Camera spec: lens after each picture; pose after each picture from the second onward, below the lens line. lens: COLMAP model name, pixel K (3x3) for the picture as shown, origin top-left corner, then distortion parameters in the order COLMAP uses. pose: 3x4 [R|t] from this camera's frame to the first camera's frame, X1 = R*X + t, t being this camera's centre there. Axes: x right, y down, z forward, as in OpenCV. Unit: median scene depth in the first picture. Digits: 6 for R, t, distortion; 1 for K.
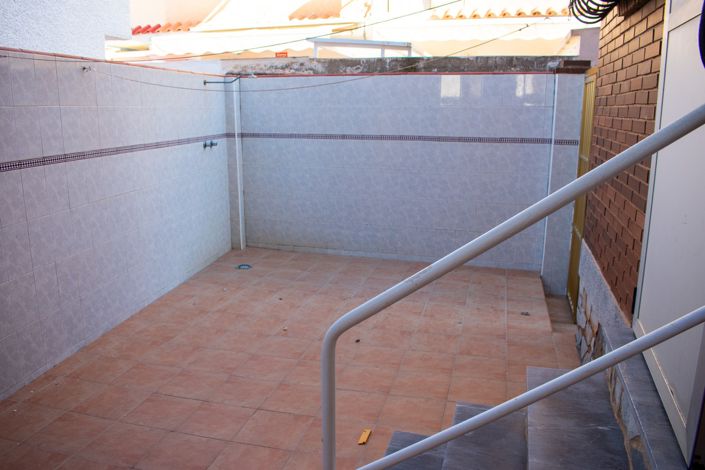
lens RADIAL K [[560.1, 0, 352.5], [0, 560.1, 235.0], [0, 0, 1]] dist [-0.091398, 0.006715]
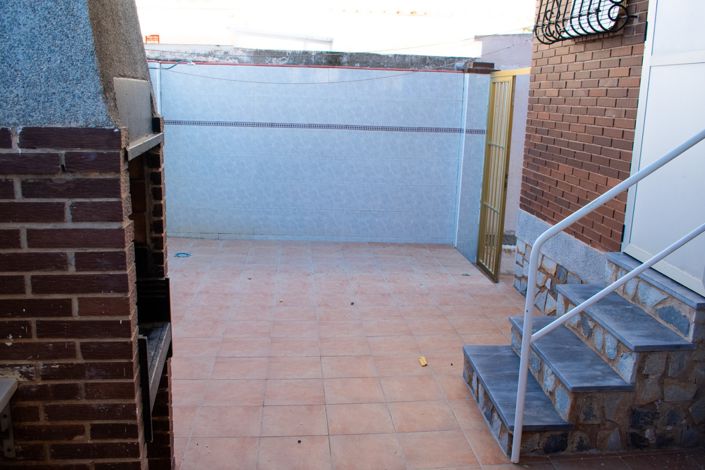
lens RADIAL K [[619.3, 0, 352.5], [0, 619.3, 235.0], [0, 0, 1]] dist [-0.088997, 0.004954]
pose [[0.939369, -0.045707, 0.339849, -0.281722], [0.045826, 0.998920, 0.007678, 0.027029], [-0.339833, 0.008361, 0.940449, -0.130279]]
